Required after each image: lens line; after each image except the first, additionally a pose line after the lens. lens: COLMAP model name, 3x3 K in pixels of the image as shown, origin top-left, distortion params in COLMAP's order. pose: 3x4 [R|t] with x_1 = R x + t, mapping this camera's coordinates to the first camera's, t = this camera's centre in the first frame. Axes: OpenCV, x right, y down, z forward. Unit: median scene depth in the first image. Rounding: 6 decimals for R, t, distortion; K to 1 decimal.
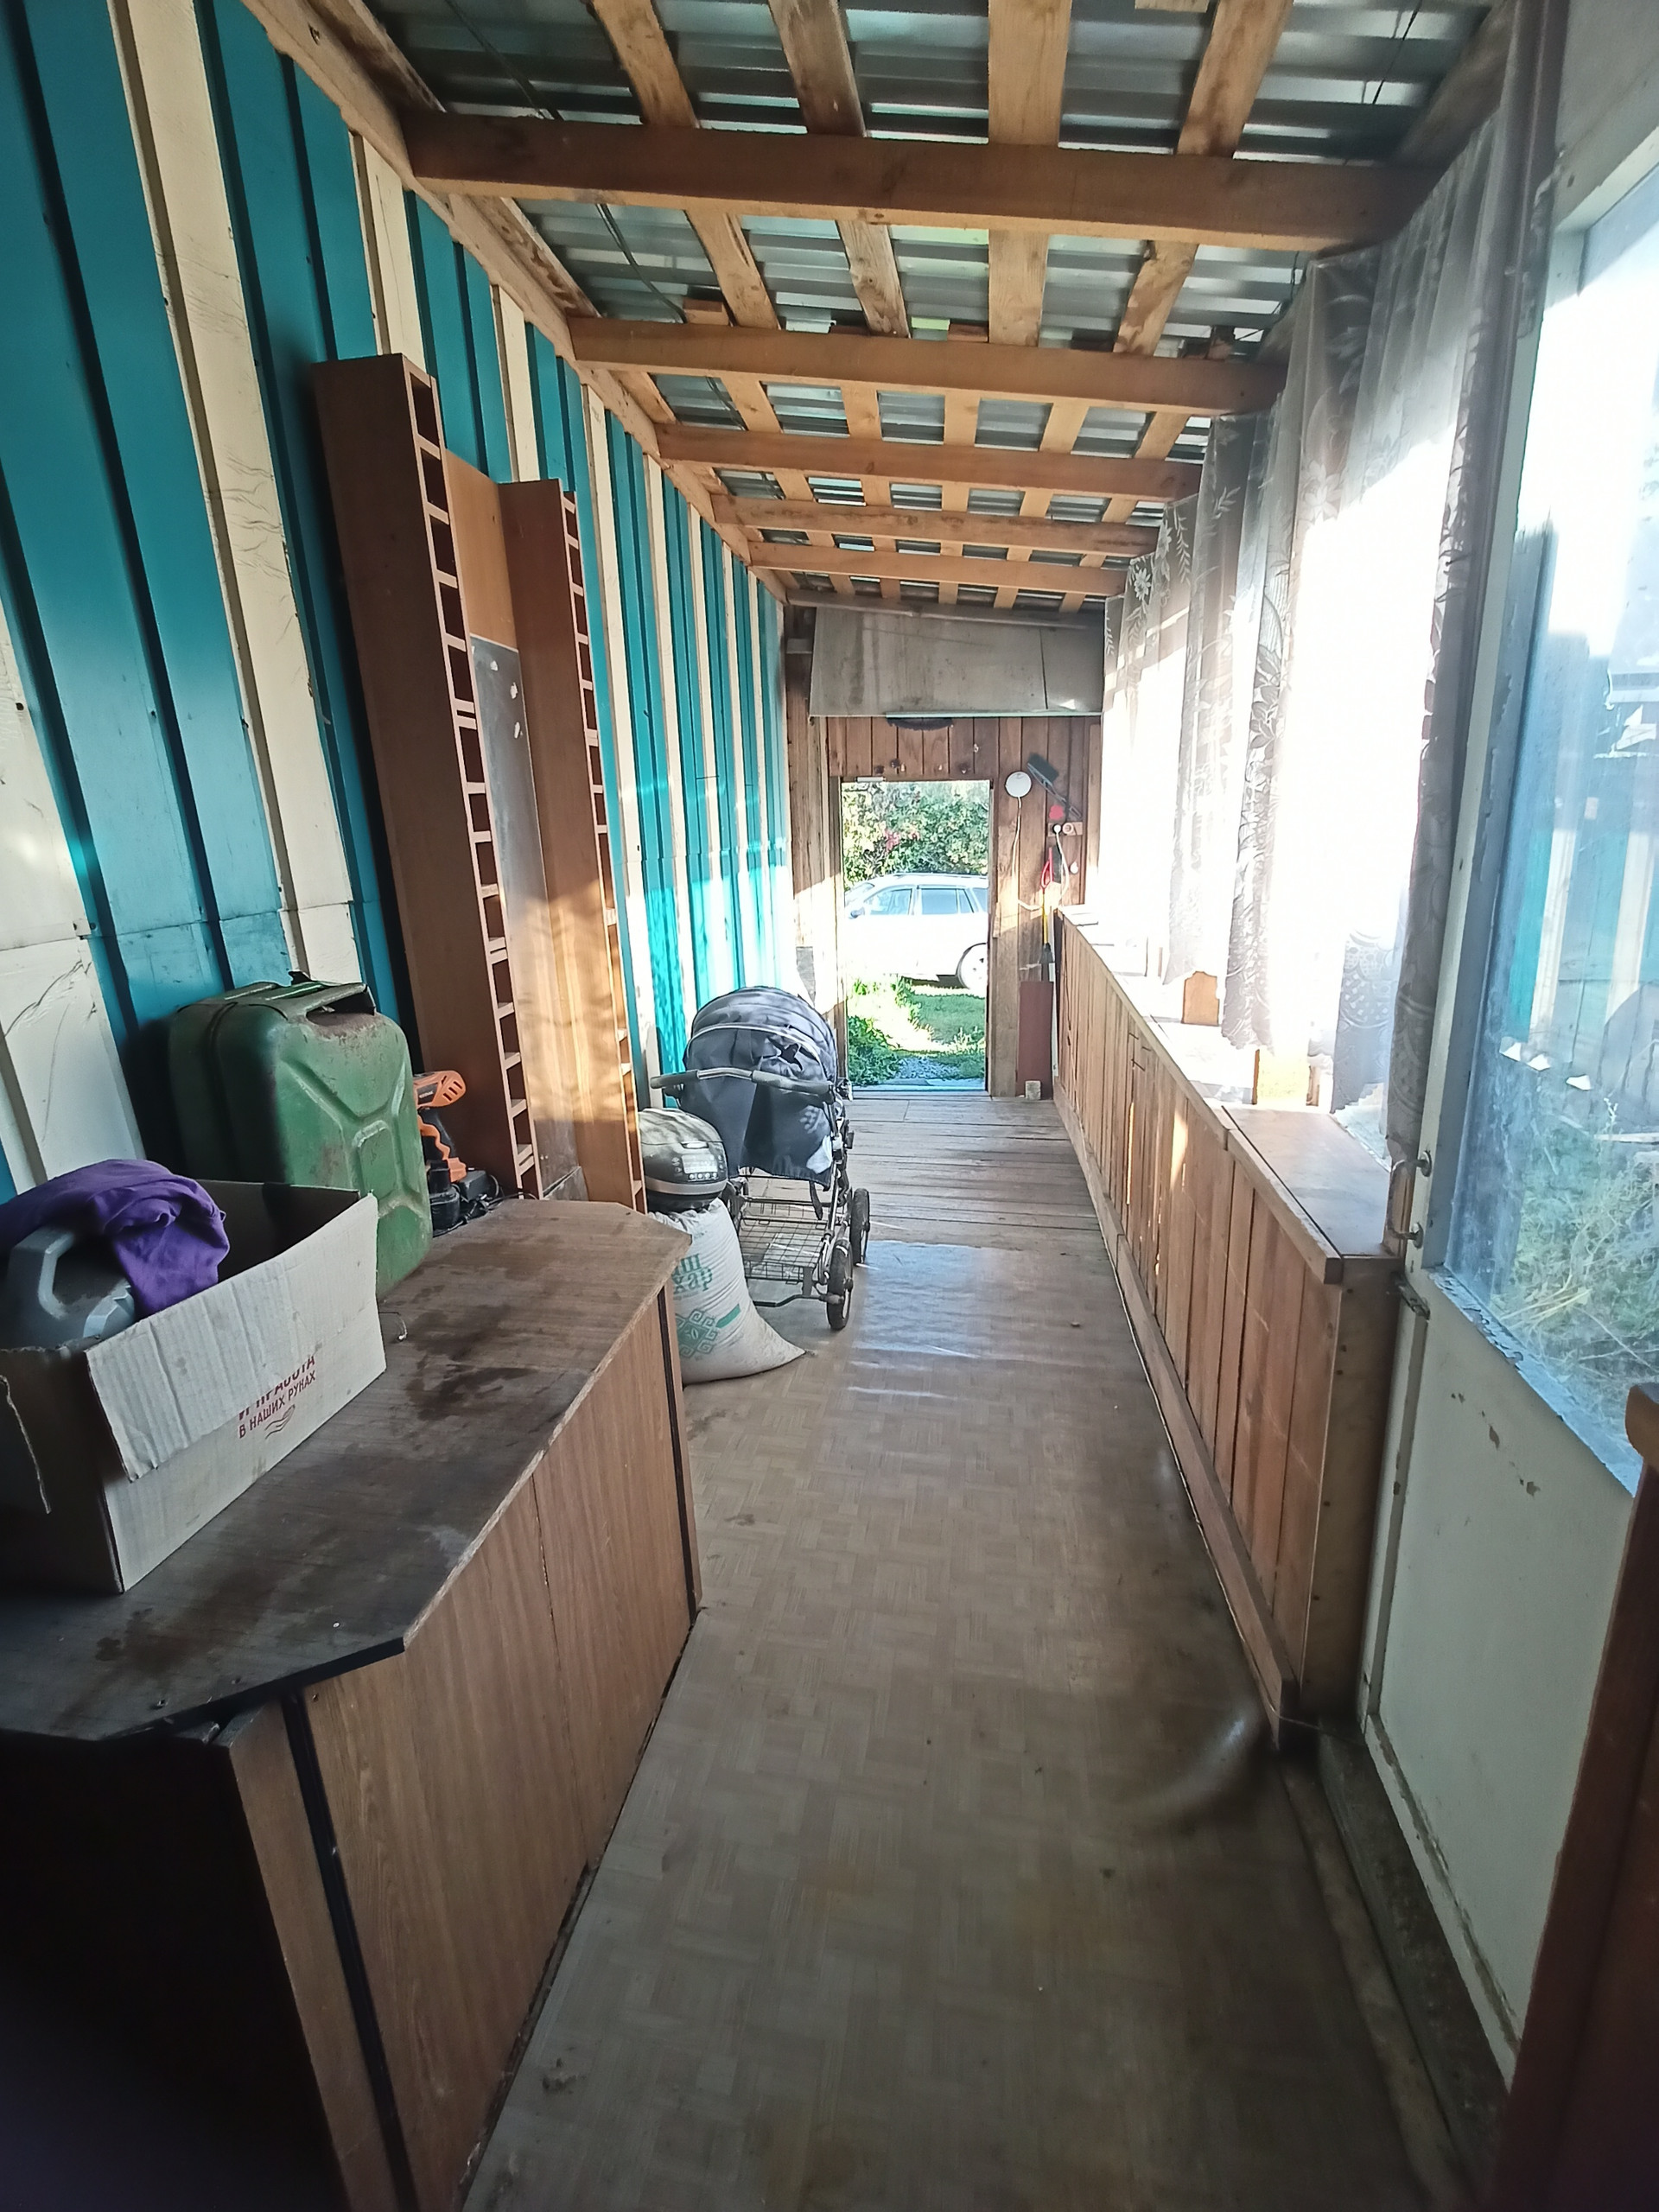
lens RADIAL K [[1010.9, 0, 823.2], [0, 1010.9, 1097.2], [0, 0, 1]] dist [0.005914, 0.000343]
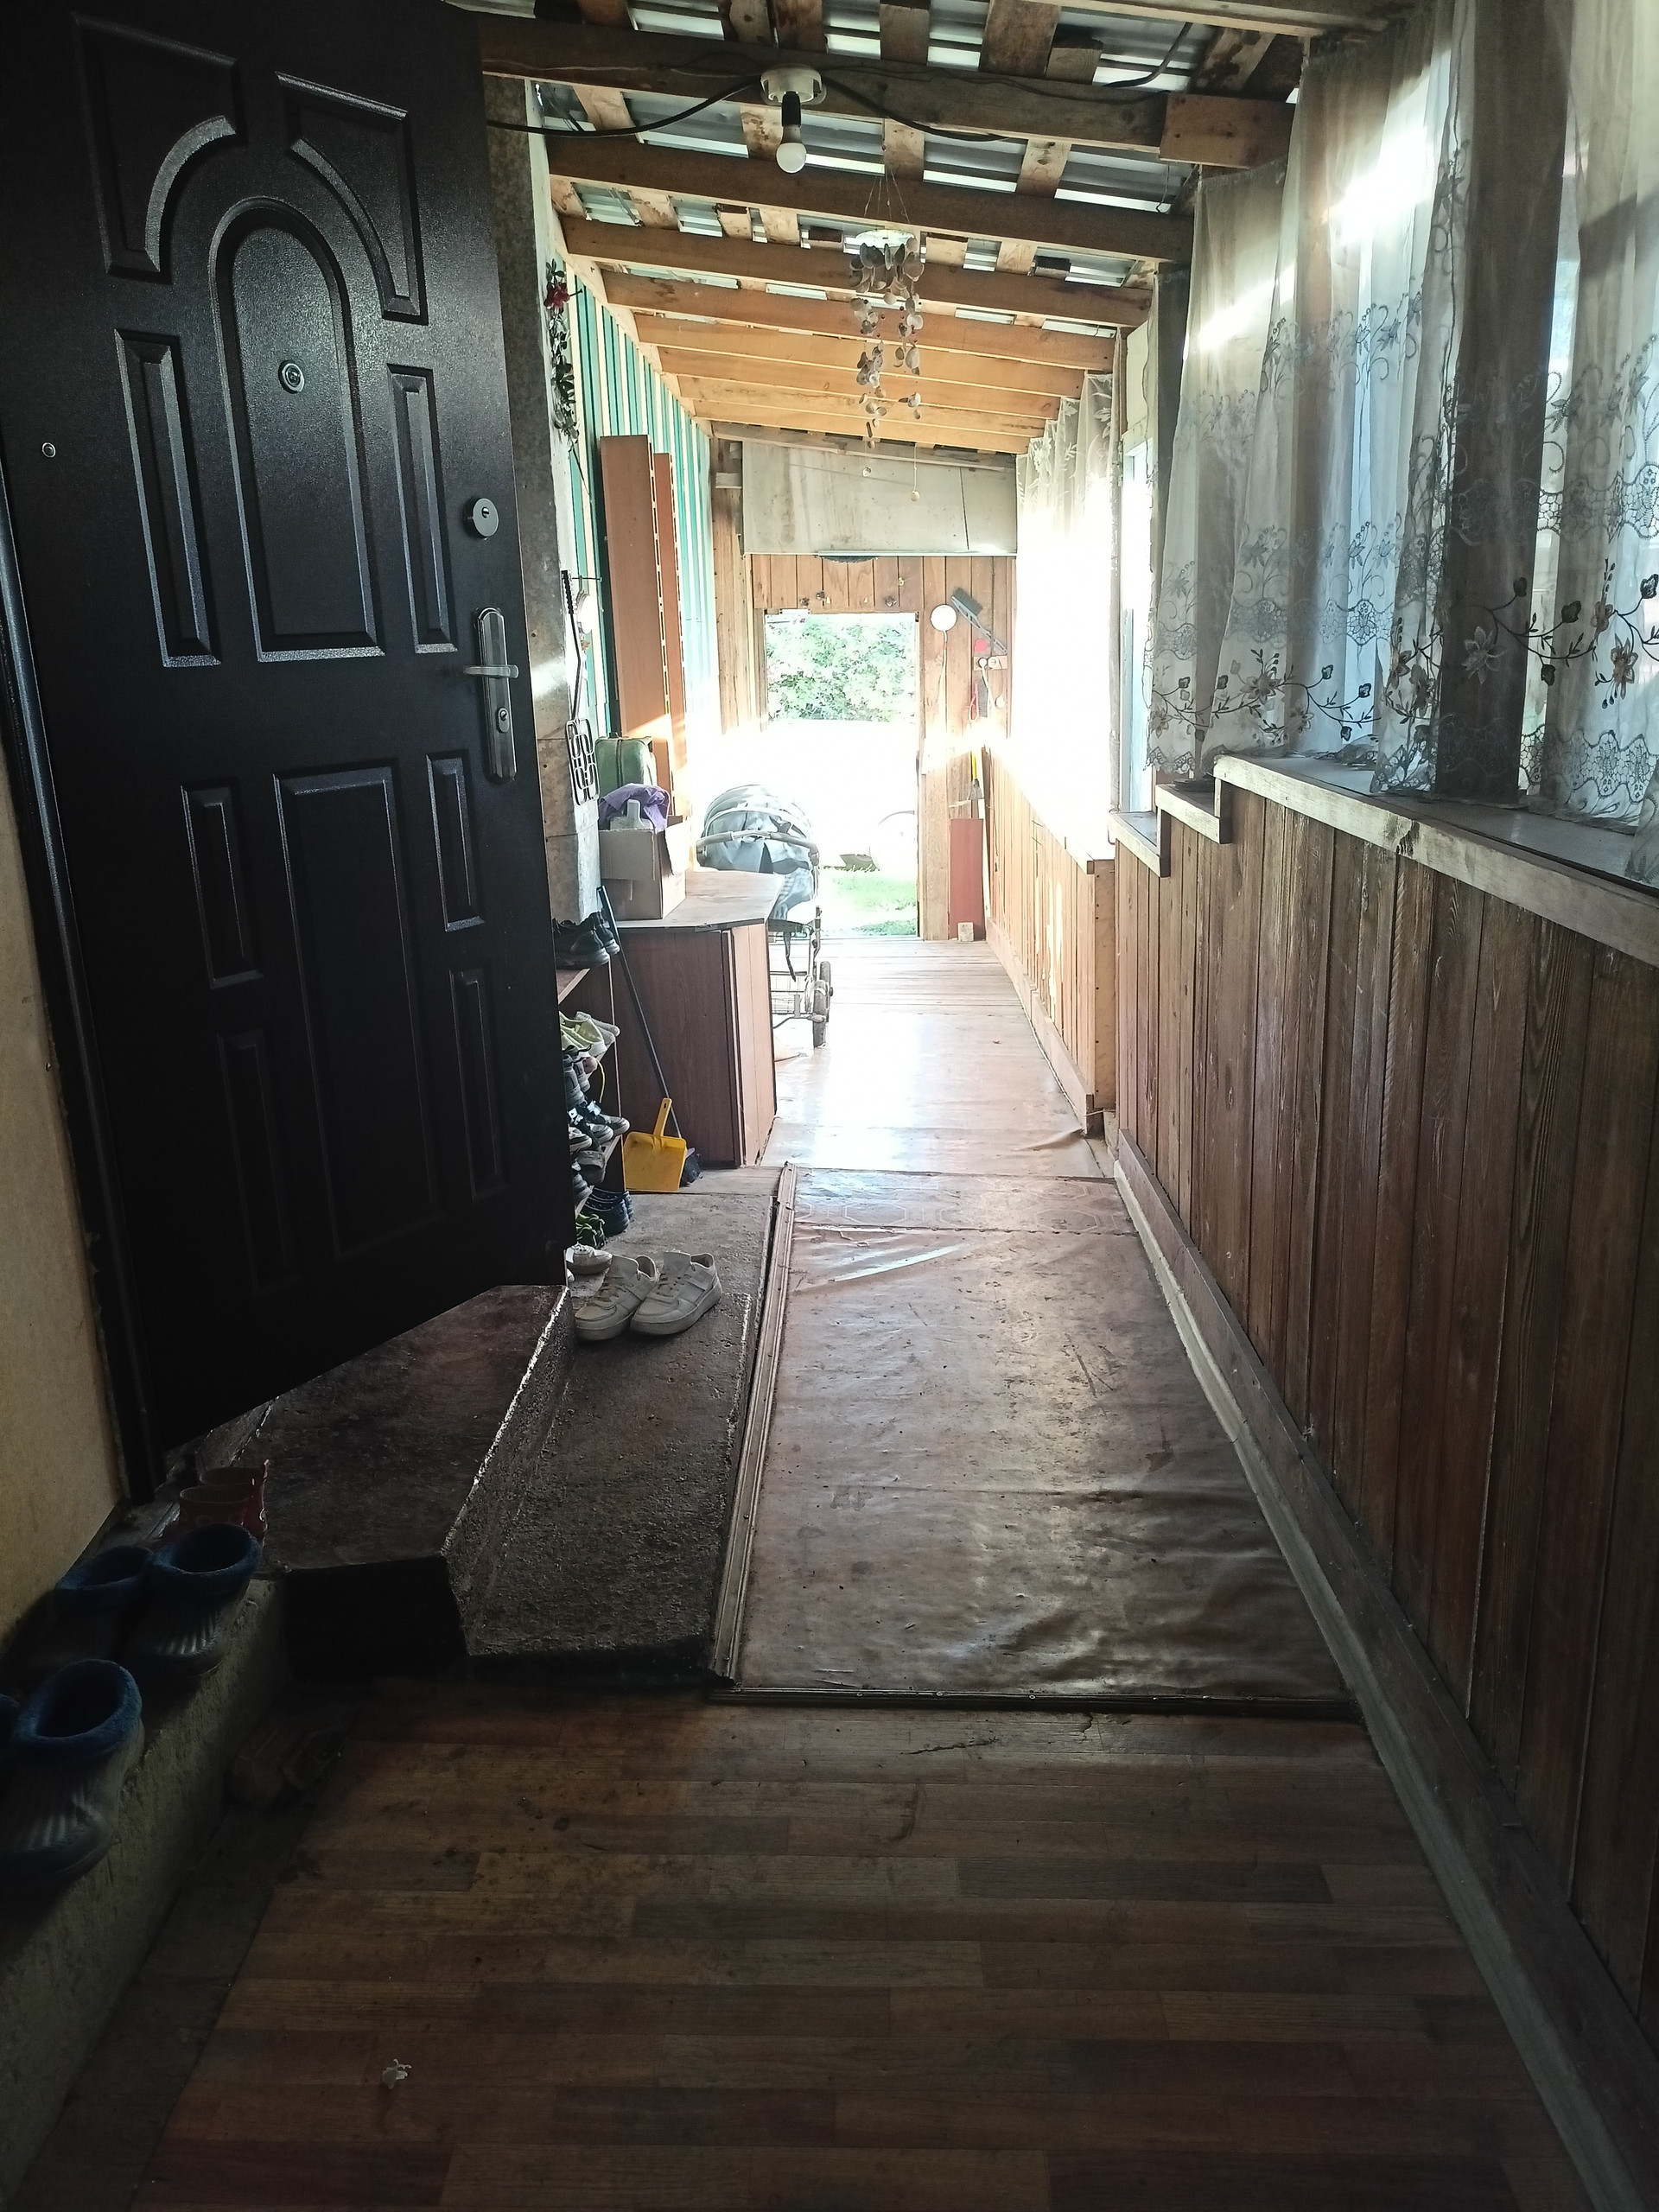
lens RADIAL K [[1489.8, 0, 831.8], [0, 1489.8, 1115.7], [0, 0, 1]] dist [0.002772, -0.000690]
pose [[0.993658, -0.031305, 0.108001, -0.099067], [0.027270, 0.998881, 0.038635, 0.133127], [-0.109090, -0.035445, 0.993400, -0.509321]]
